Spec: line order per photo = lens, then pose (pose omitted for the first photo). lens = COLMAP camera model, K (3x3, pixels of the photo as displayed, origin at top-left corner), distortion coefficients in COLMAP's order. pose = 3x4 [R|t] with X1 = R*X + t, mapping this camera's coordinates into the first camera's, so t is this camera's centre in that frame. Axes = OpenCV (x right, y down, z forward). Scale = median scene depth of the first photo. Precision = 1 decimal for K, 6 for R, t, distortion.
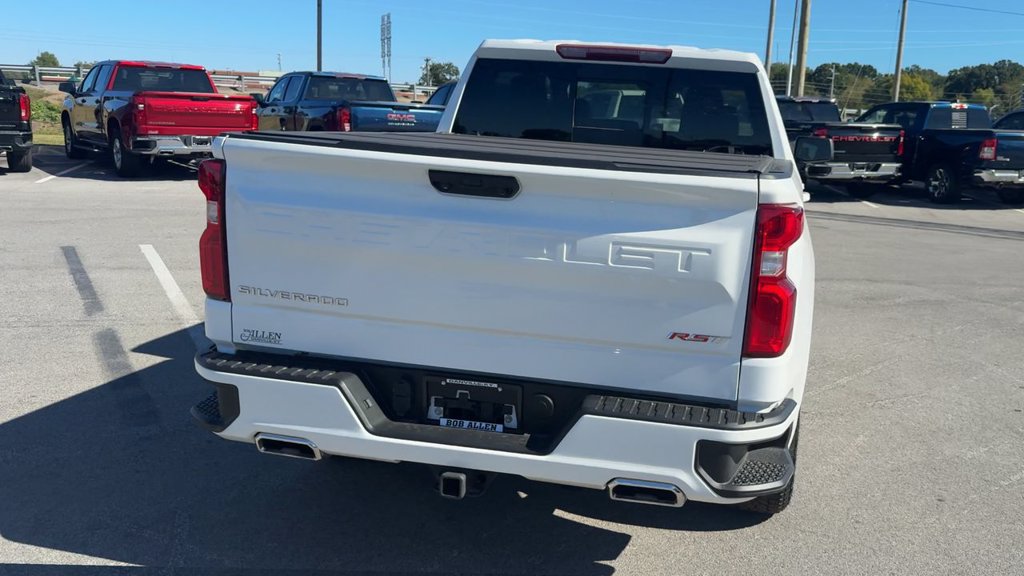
lens RADIAL K [[895.3, 0, 512.0], [0, 895.3, 288.0], [0, 0, 1]] dist [0.057280, -0.006956]
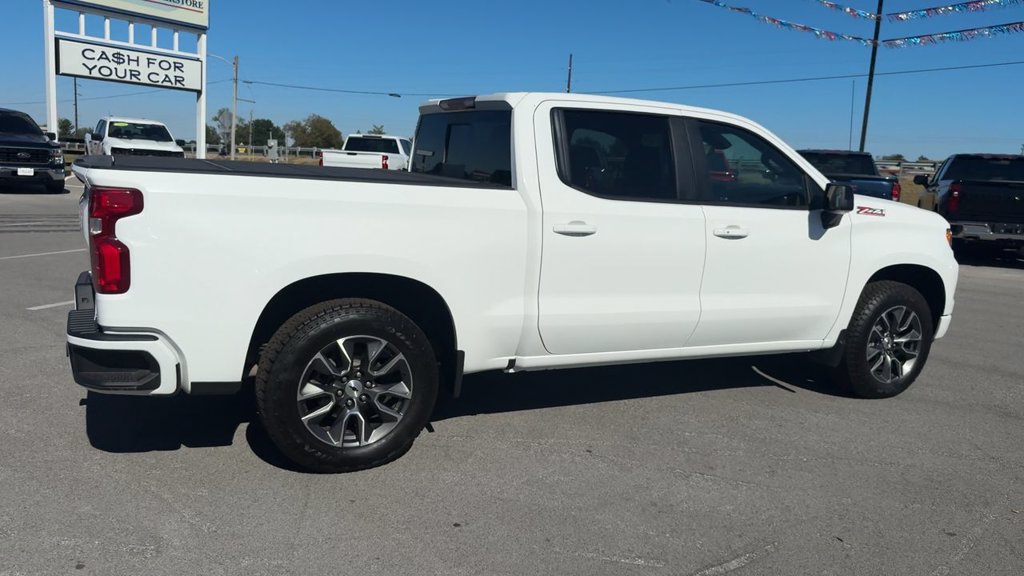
lens RADIAL K [[760.0, 0, 514.7], [0, 760.0, 284.1], [0, 0, 1]] dist [0.089789, -0.137408]
pose [[0.621626, 0.101507, -0.776709, 1.424856], [-0.168276, 0.985723, -0.005854, -0.035733], [0.765025, 0.134340, 0.629832, 0.617293]]
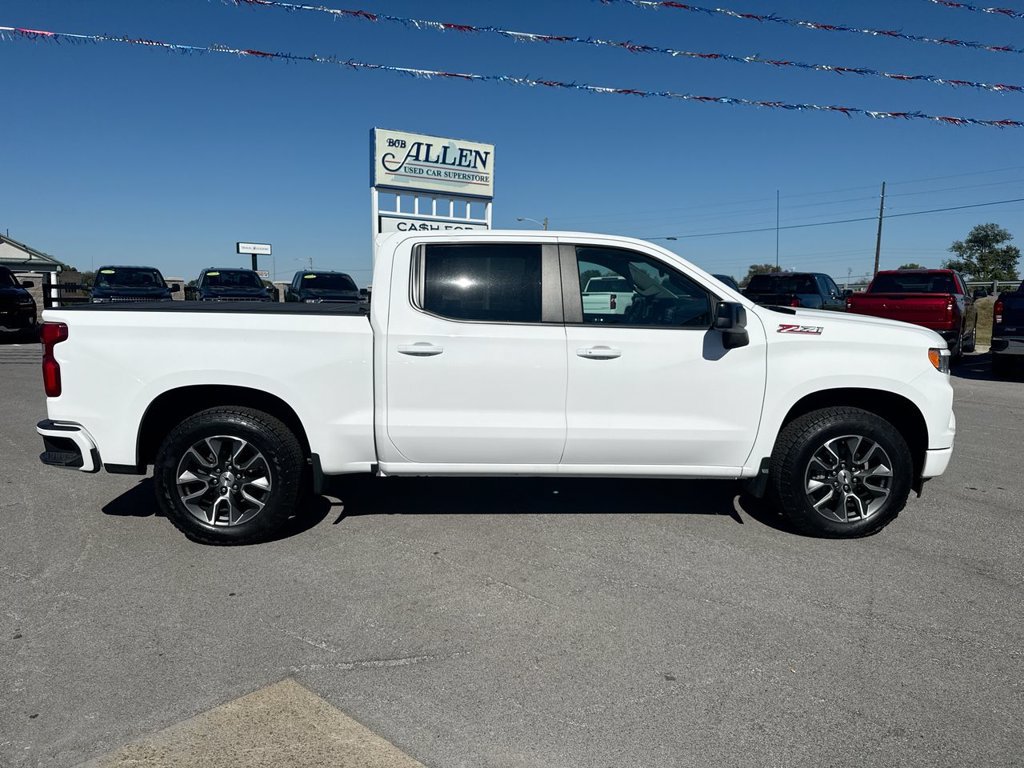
lens RADIAL K [[699.6, 0, 512.0], [0, 699.6, 384.0], [0, 0, 1]] dist [0.069707, -0.085860]
pose [[0.247659, 0.072146, -0.966157, 1.792183], [-0.180806, 0.983146, 0.027067, -0.152119], [0.951827, 0.167983, 0.256529, 1.308622]]
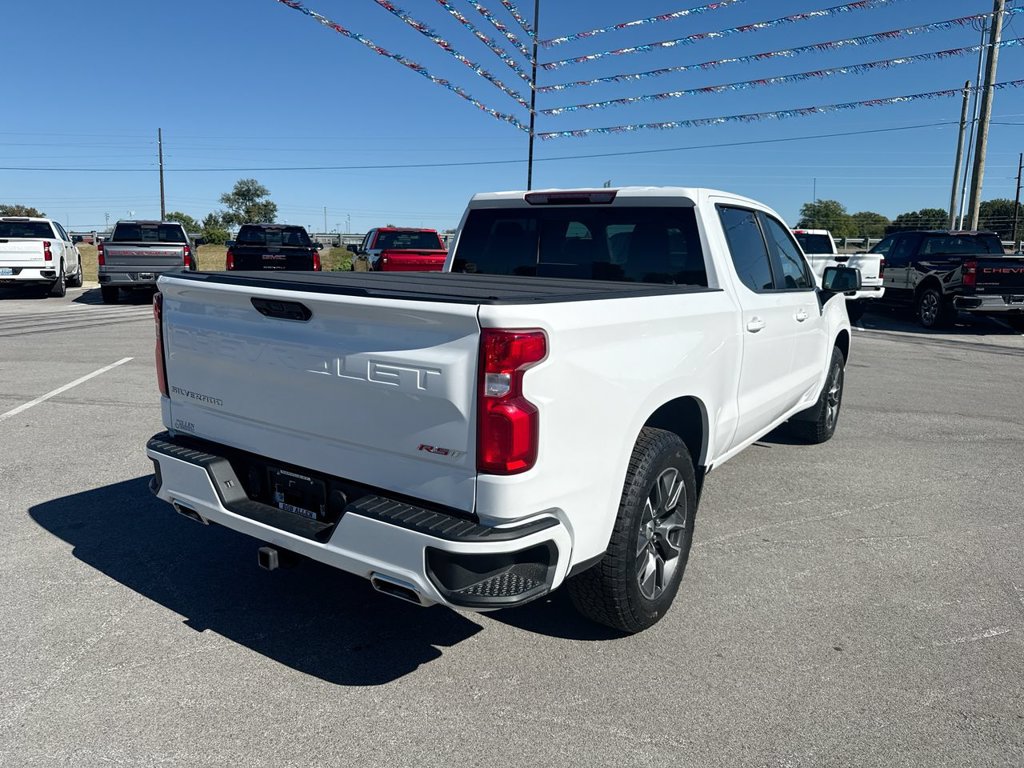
lens RADIAL K [[718.9, 0, 492.6], [0, 718.9, 361.4], [0, 0, 1]] dist [0.004094, -0.001268]
pose [[0.915980, 0.026489, -0.400348, 0.580561], [-0.048372, 0.997831, -0.044650, -0.015576], [0.398297, 0.060264, 0.915275, 0.216835]]
